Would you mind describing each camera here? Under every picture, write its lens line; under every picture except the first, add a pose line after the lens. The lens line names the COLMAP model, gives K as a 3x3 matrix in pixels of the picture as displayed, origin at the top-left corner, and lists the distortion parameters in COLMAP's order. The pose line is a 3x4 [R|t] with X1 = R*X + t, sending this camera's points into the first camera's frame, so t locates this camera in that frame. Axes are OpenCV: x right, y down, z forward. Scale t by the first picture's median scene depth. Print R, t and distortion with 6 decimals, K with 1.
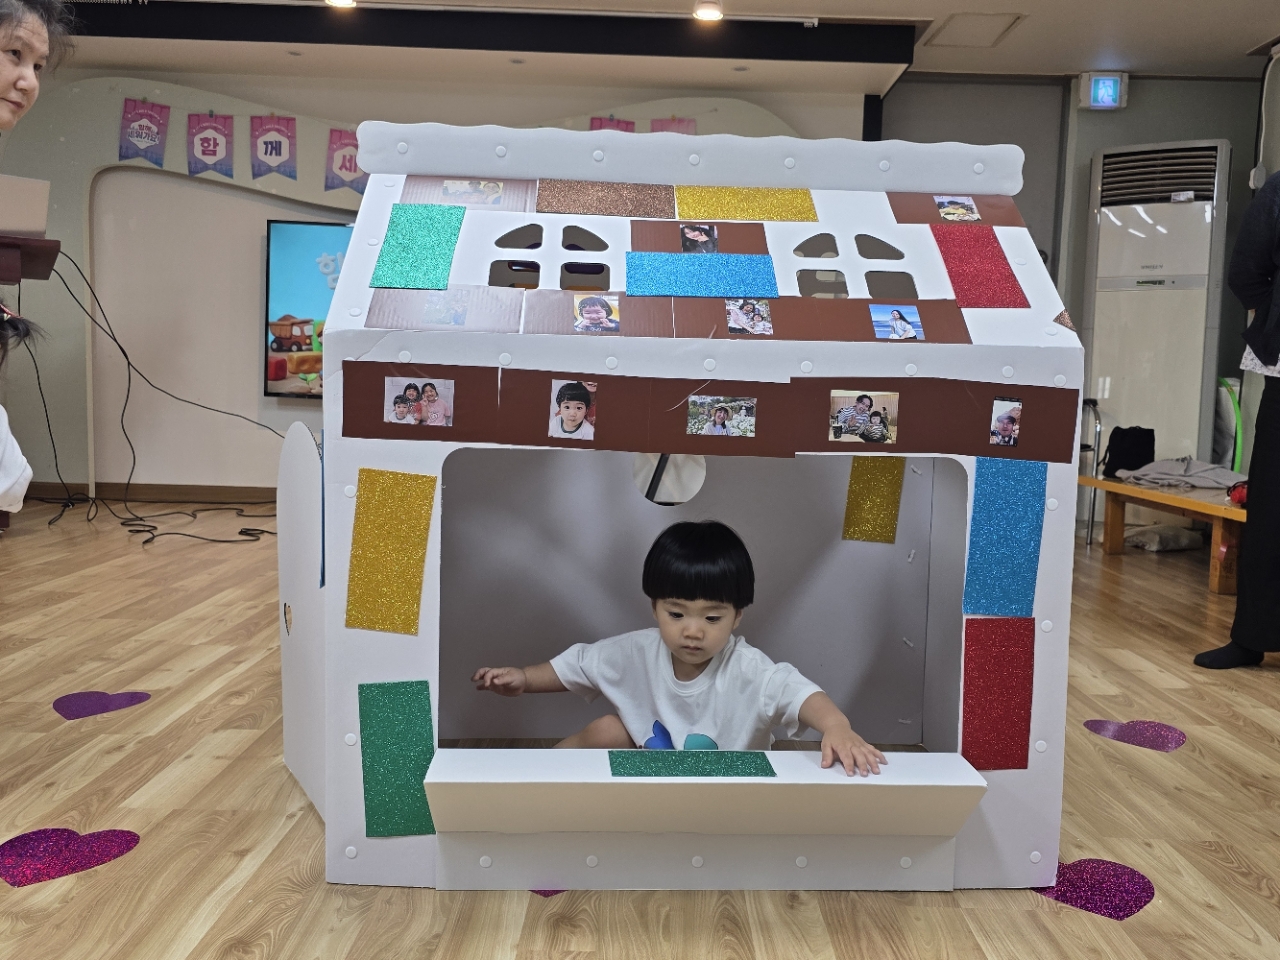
lens RADIAL K [[1128.5, 0, 677.2], [0, 1128.5, 497.7], [0, 0, 1]] dist [0.010795, -0.017043]
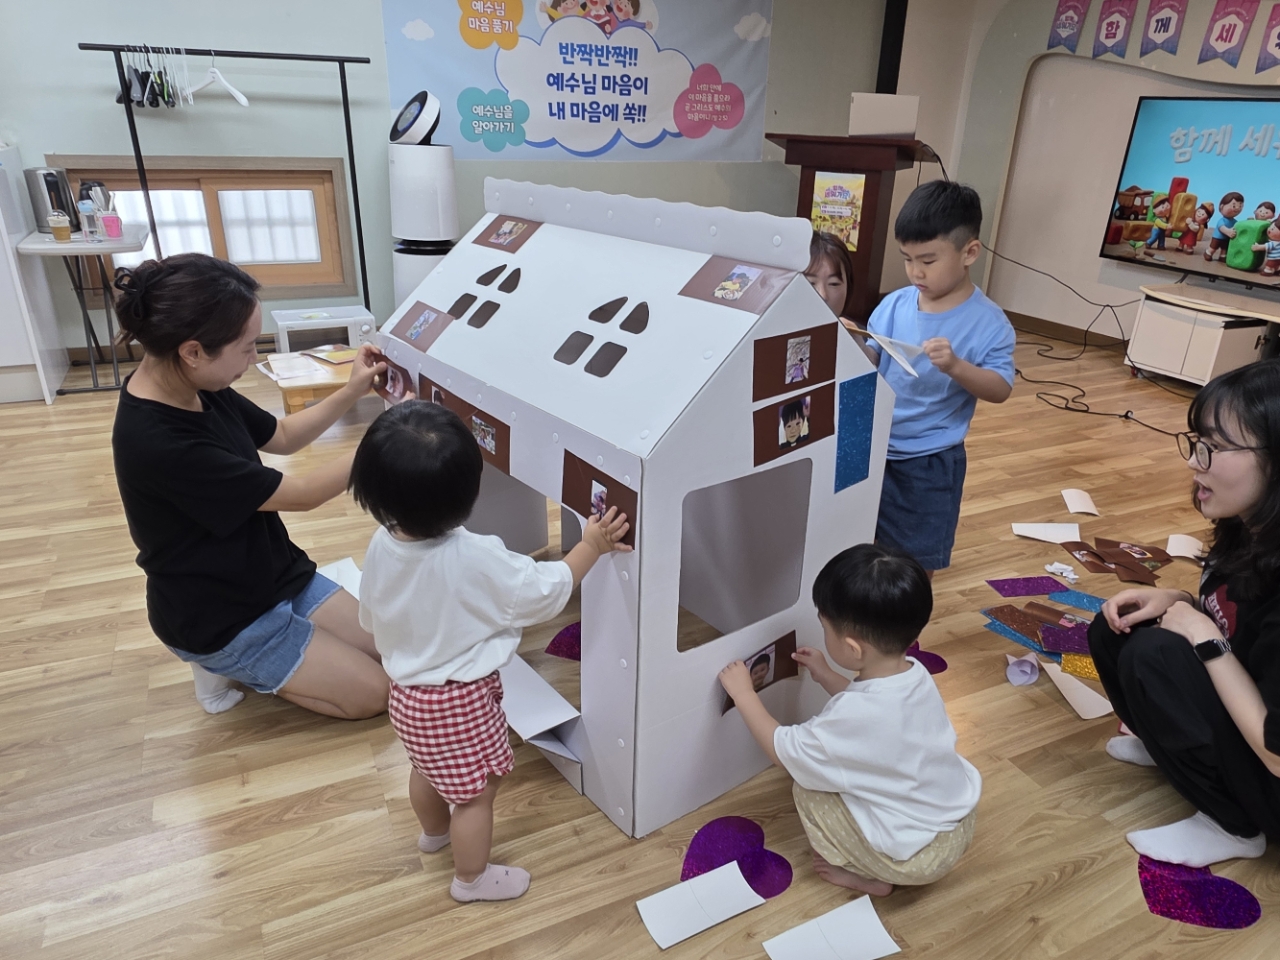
lens RADIAL K [[853.5, 0, 651.3], [0, 853.5, 503.1], [0, 0, 1]] dist [0.003646, -0.003764]
pose [[0.418954, 0.356035, -0.835294, 1.045795], [-0.114940, 0.933315, 0.340165, -0.369063], [0.900703, -0.046505, 0.431939, 0.638417]]
